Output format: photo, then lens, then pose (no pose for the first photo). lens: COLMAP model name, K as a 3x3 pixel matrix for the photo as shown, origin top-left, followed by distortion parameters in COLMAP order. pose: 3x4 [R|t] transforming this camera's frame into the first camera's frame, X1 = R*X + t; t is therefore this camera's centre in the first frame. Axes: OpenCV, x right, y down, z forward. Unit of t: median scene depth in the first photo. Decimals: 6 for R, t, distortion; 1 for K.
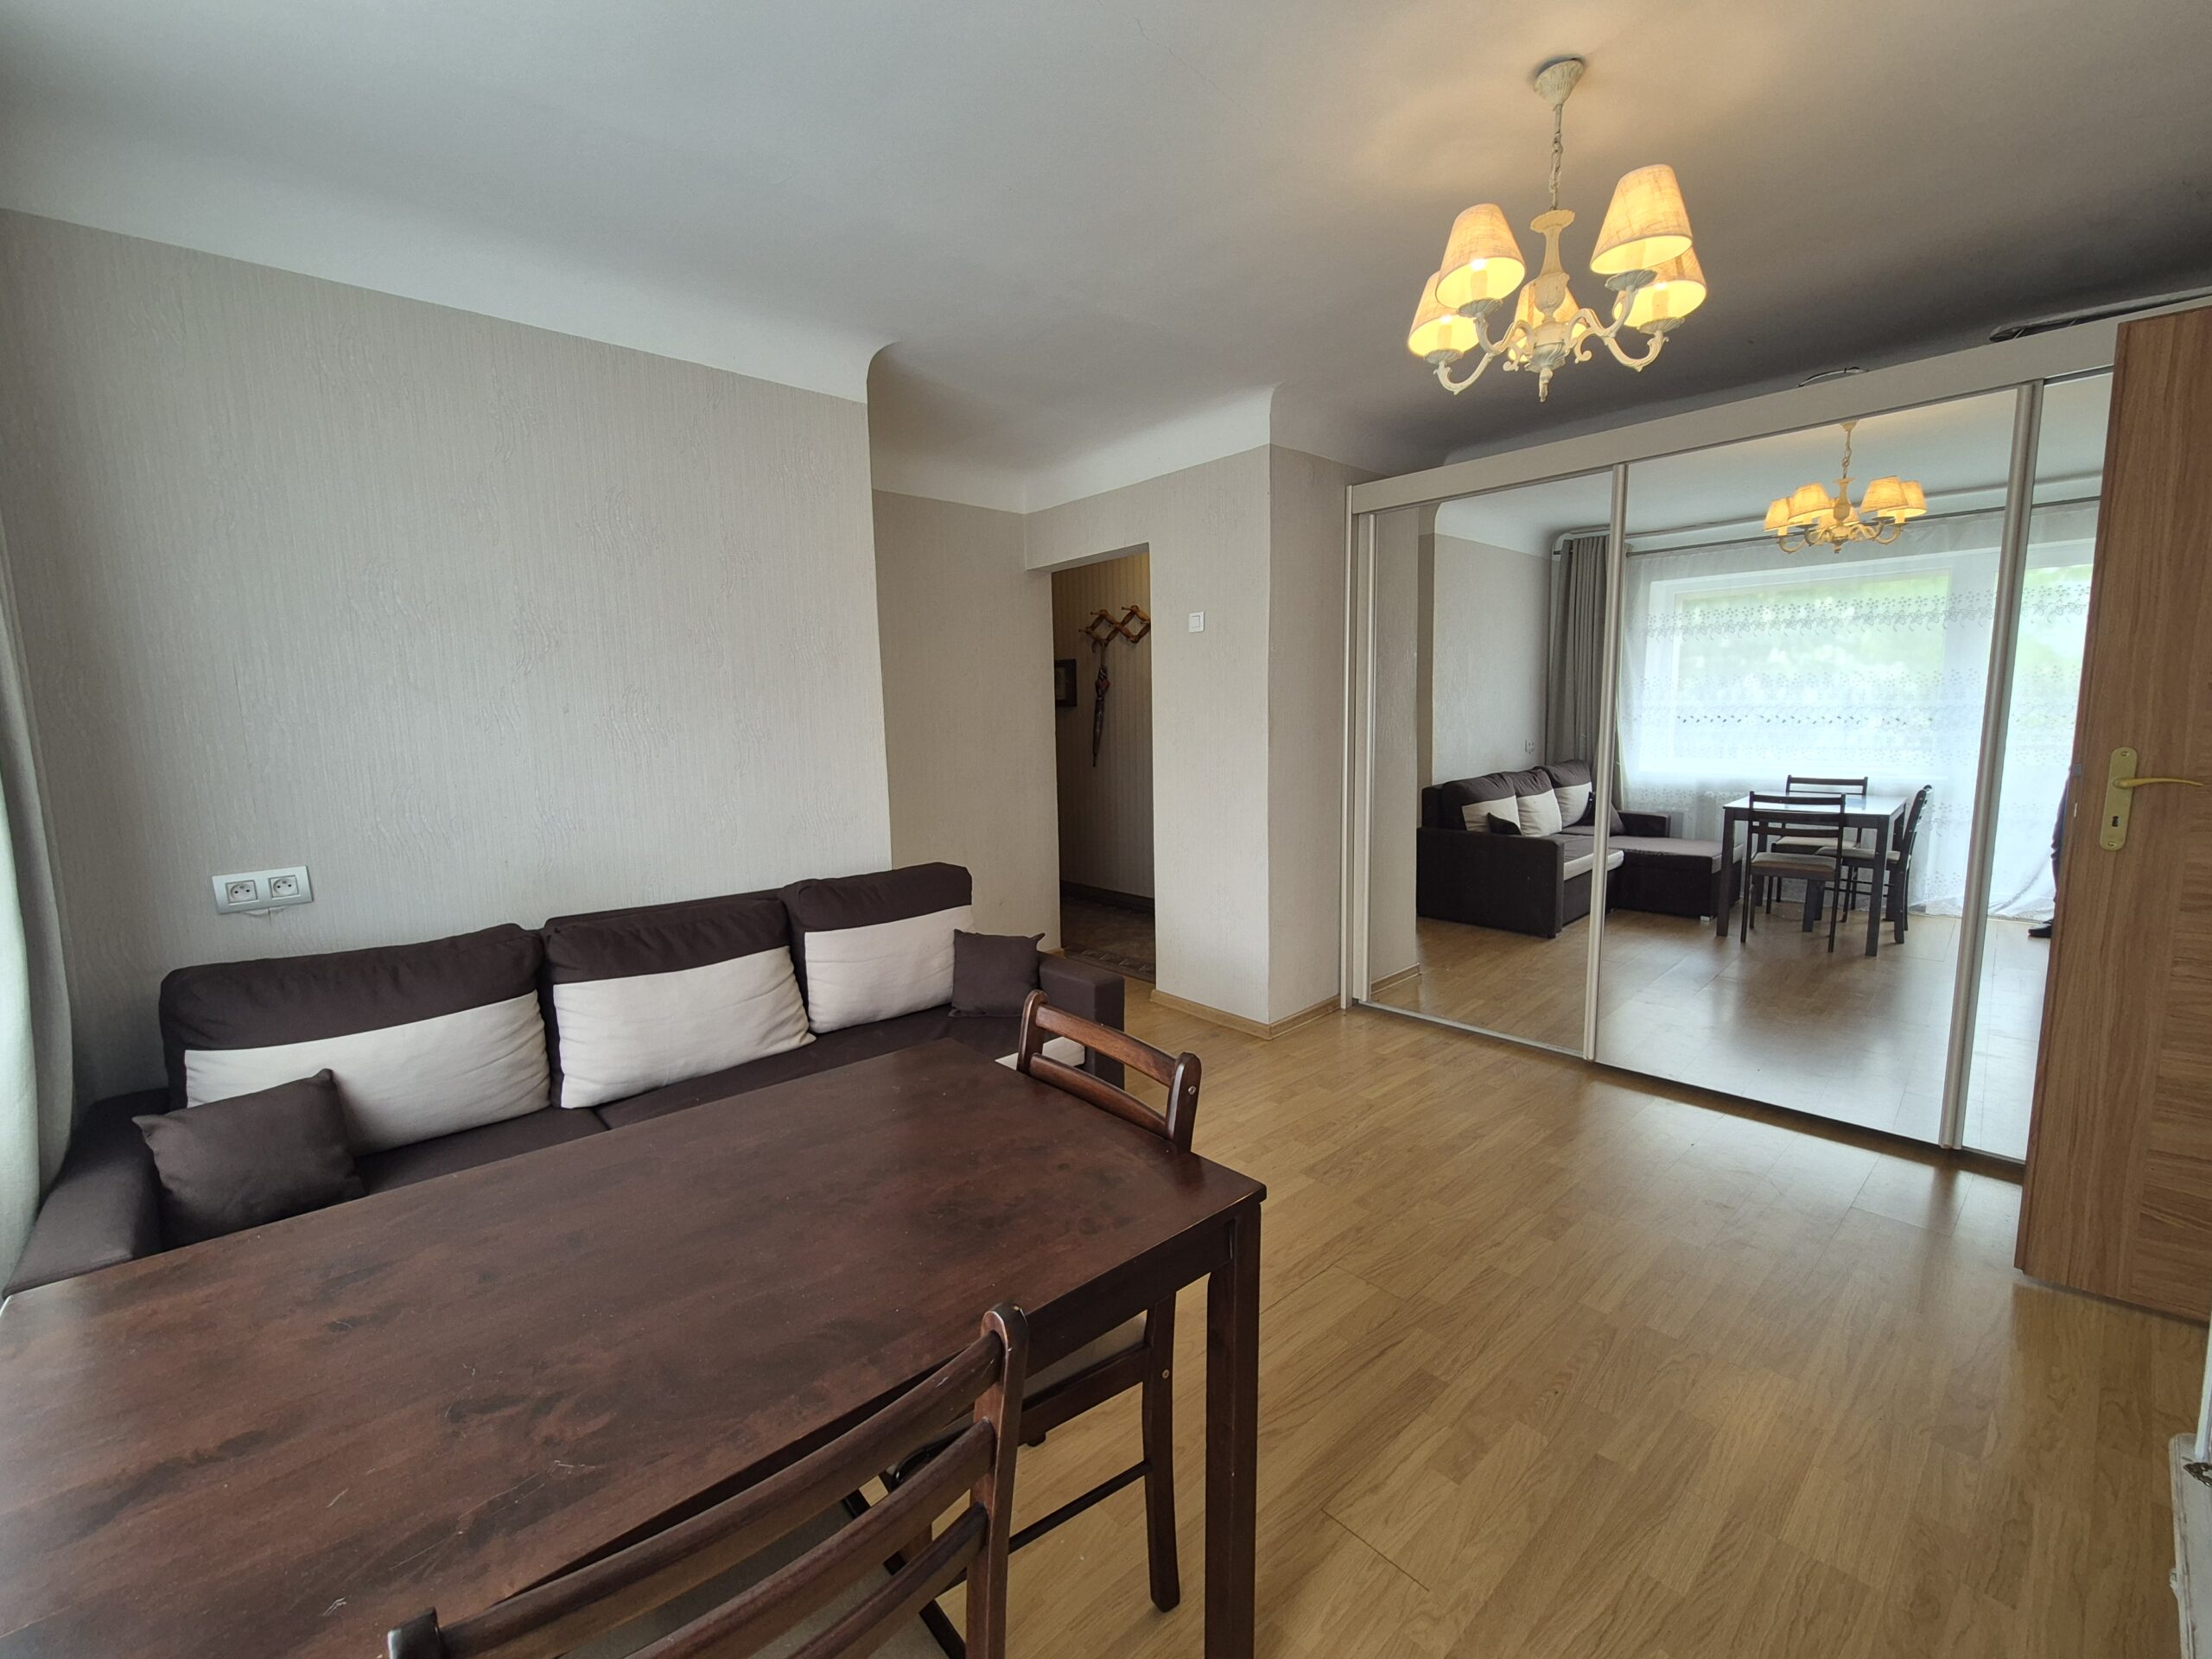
lens RADIAL K [[910.3, 0, 1105.3], [0, 910.3, 840.0], [0, 0, 1]] dist [-0.002165, 0.000432]
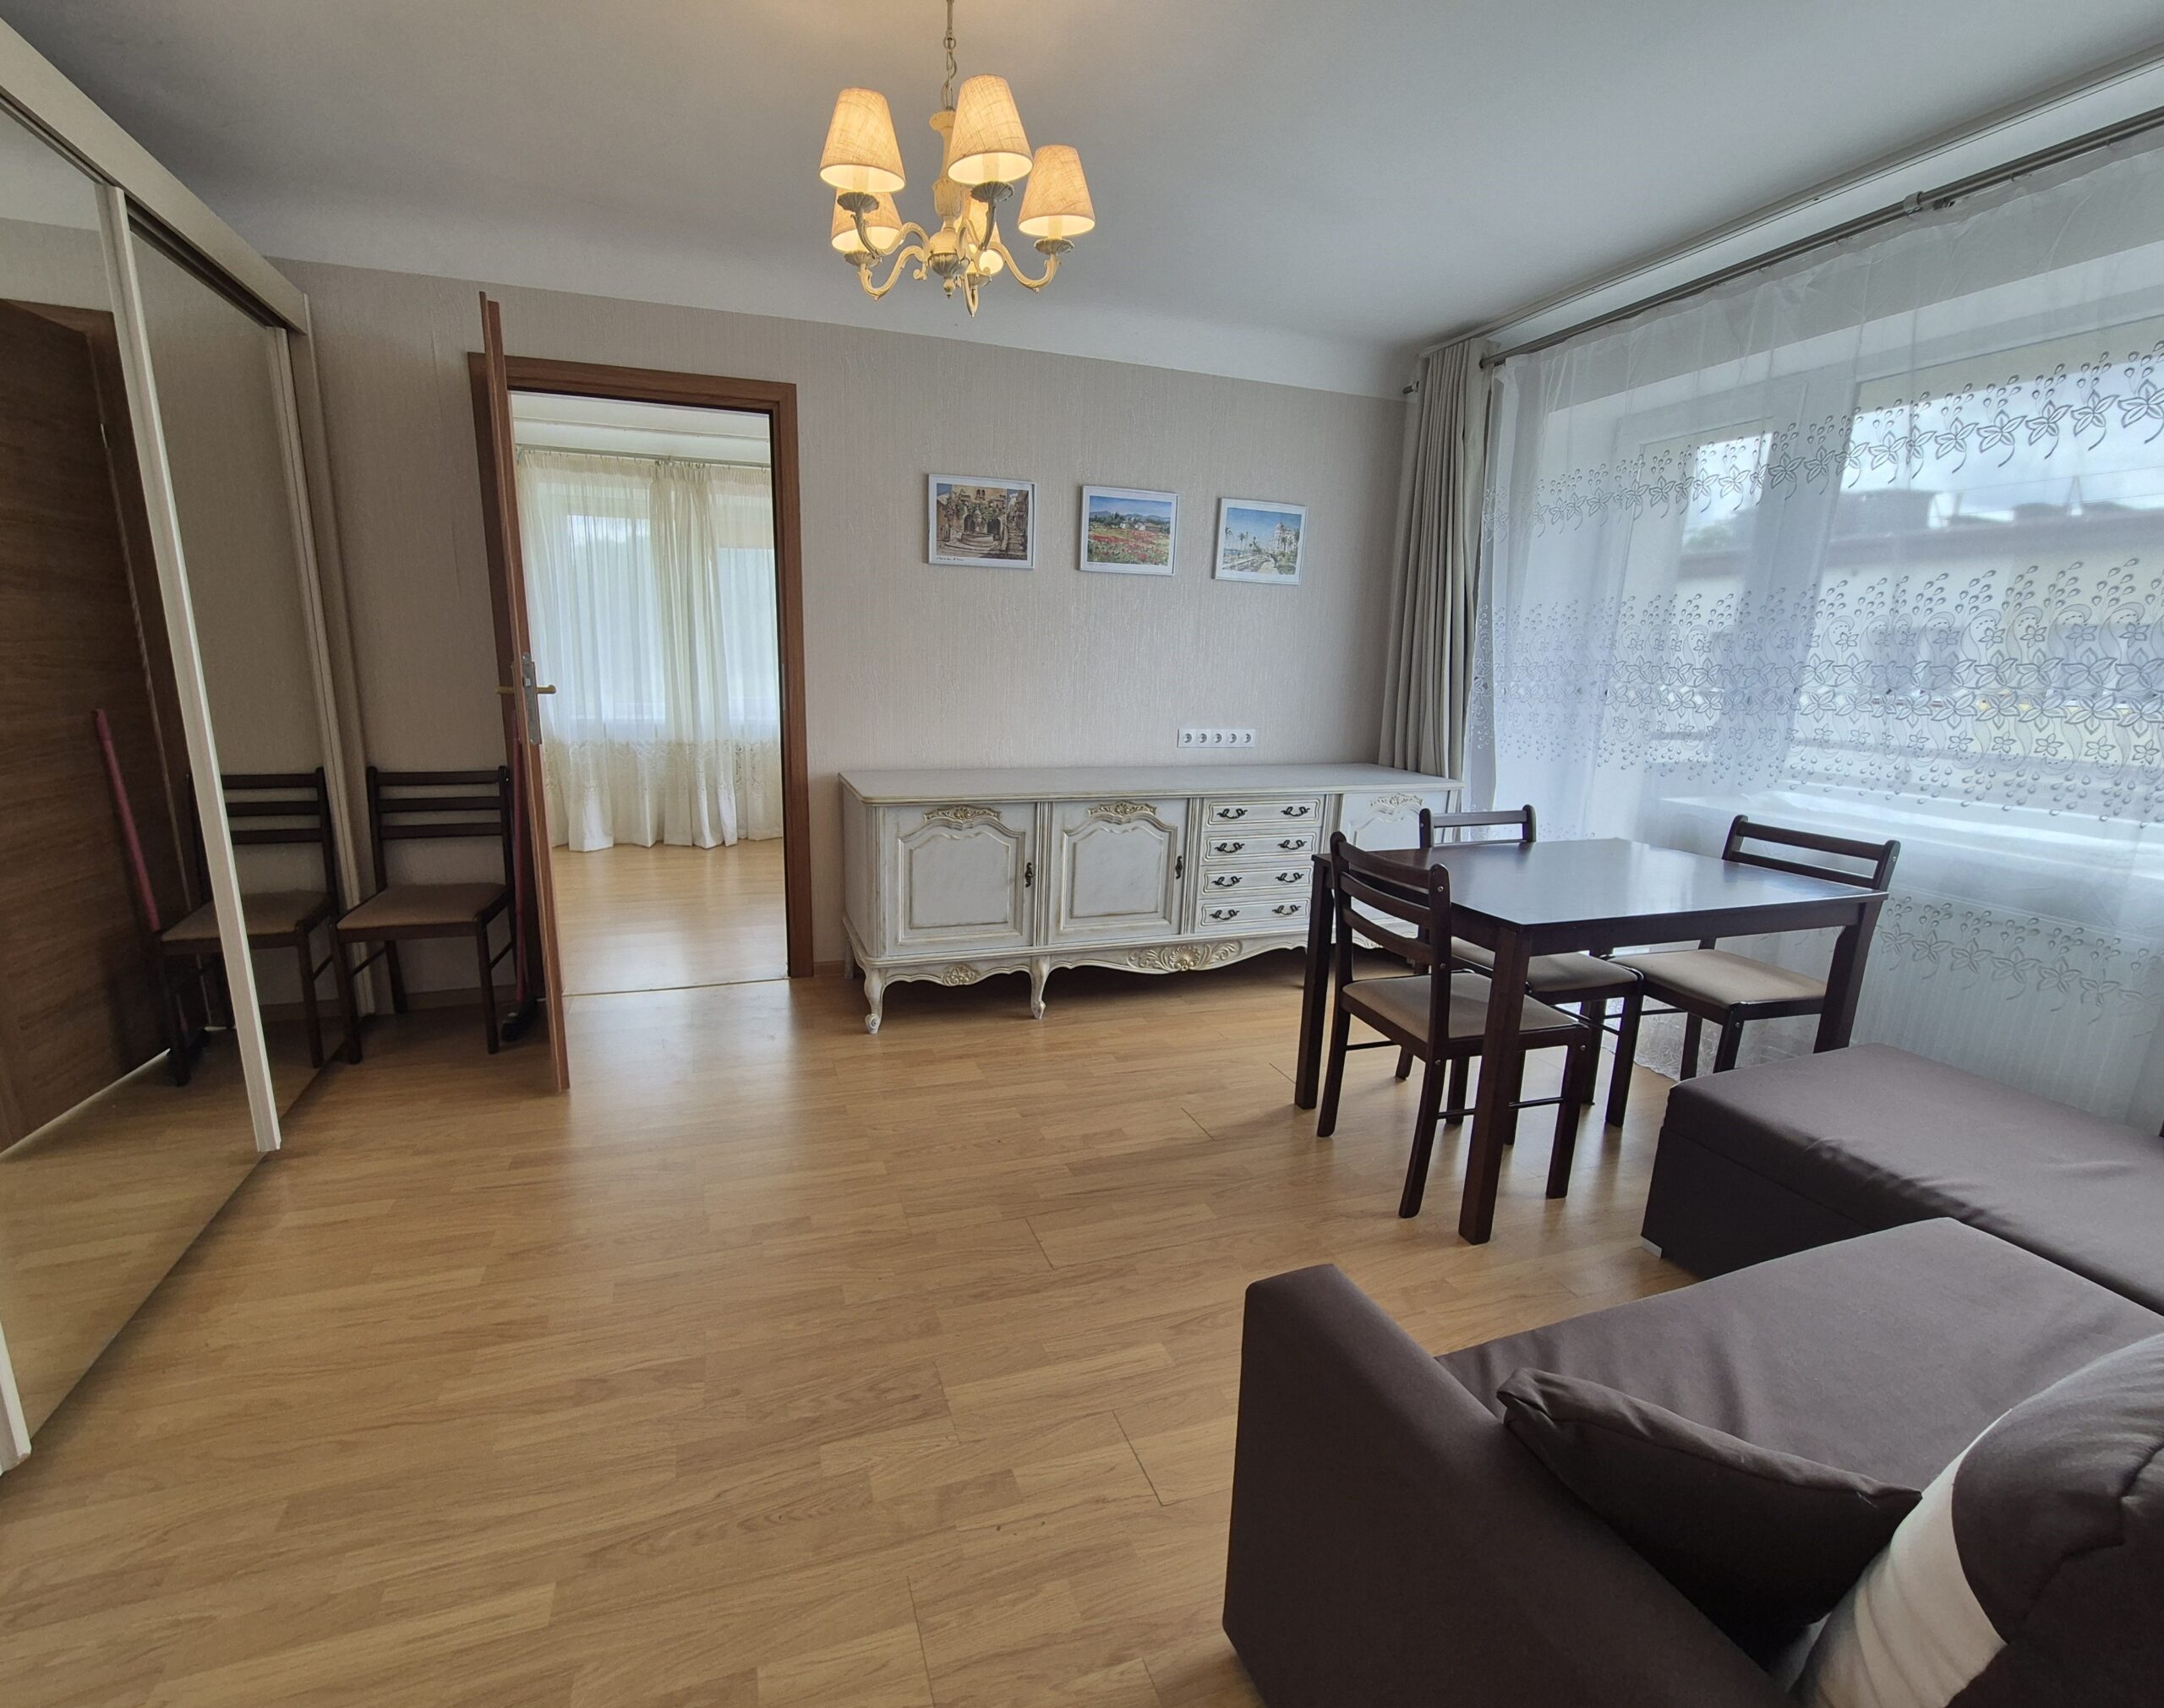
lens RADIAL K [[938.7, 0, 1022.1], [0, 938.7, 858.4], [0, 0, 1]] dist [-0.002577, 0.000814]
pose [[-0.917043, -0.082385, 0.390185, -0.041112], [0.050790, 0.946331, 0.319184, -0.193737], [-0.395540, 0.312523, -0.863642, 1.648416]]
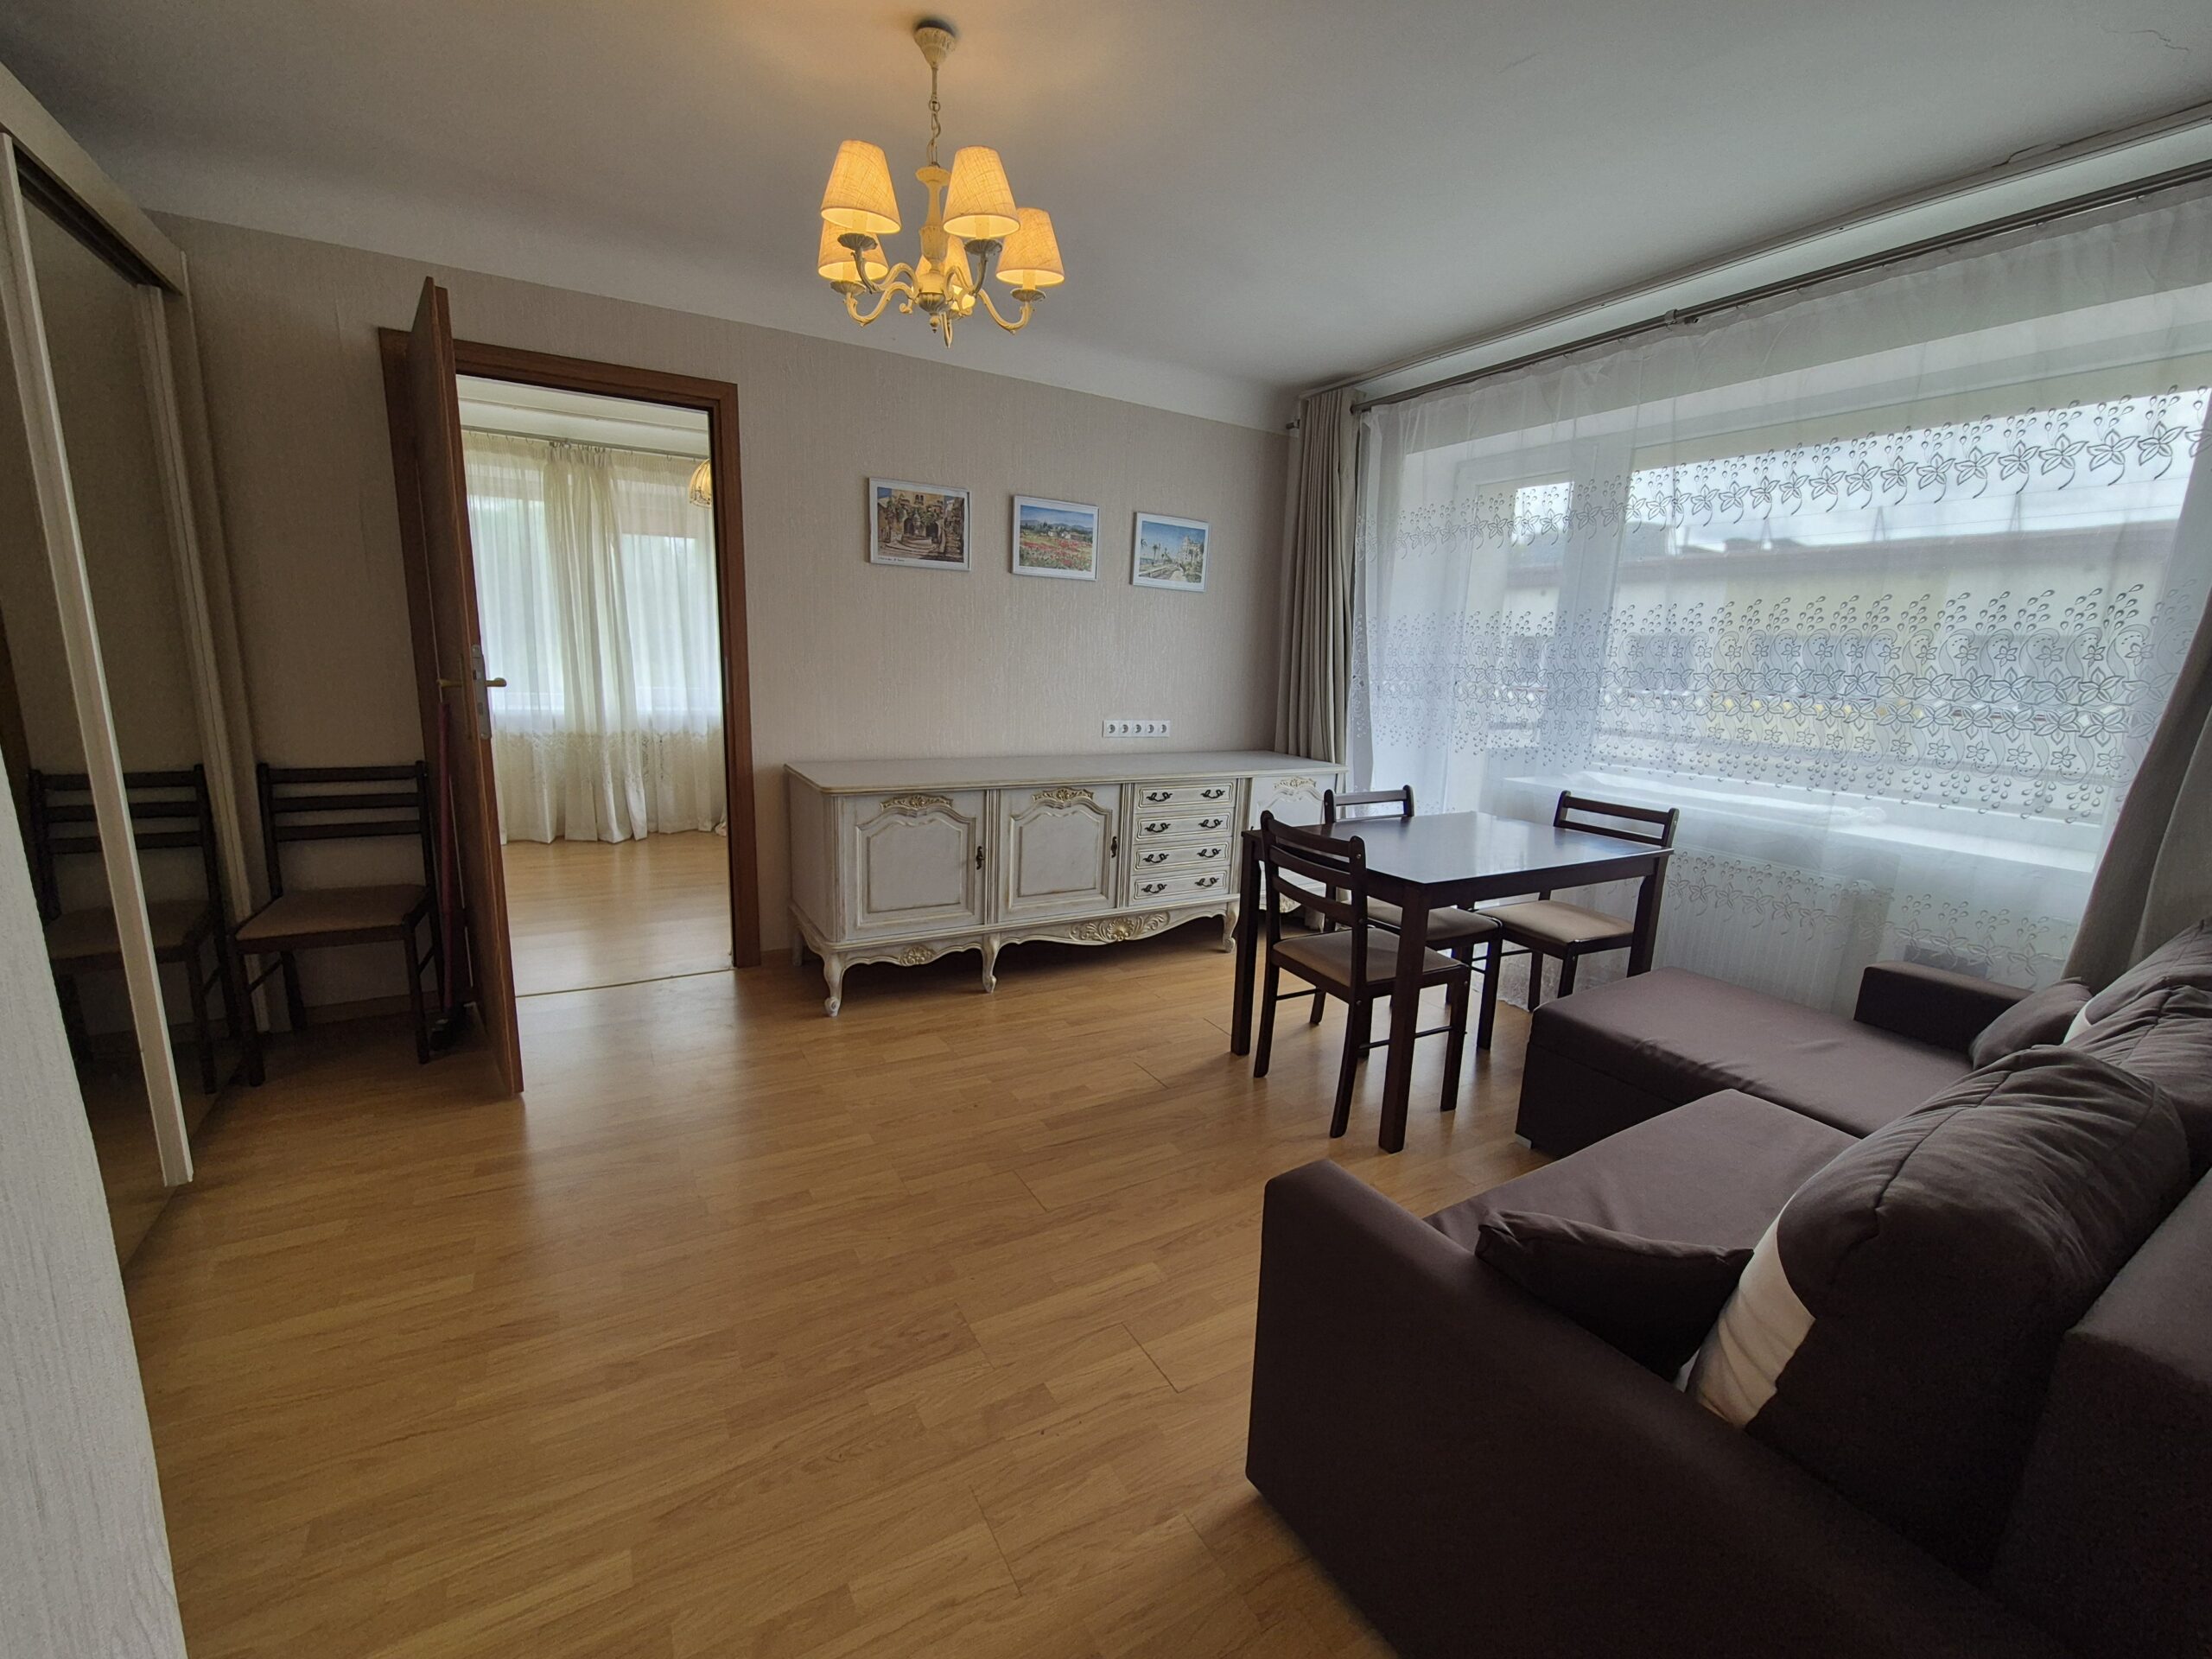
lens RADIAL K [[910.0, 0, 1104.4], [0, 910.0, 829.0], [0, 0, 1]] dist [-0.001896, -0.000103]
pose [[-0.979826, -0.052046, 0.192956, 0.025032], [0.010786, 0.950316, 0.311100, -0.215919], [-0.199560, 0.306905, -0.930583, 1.740553]]
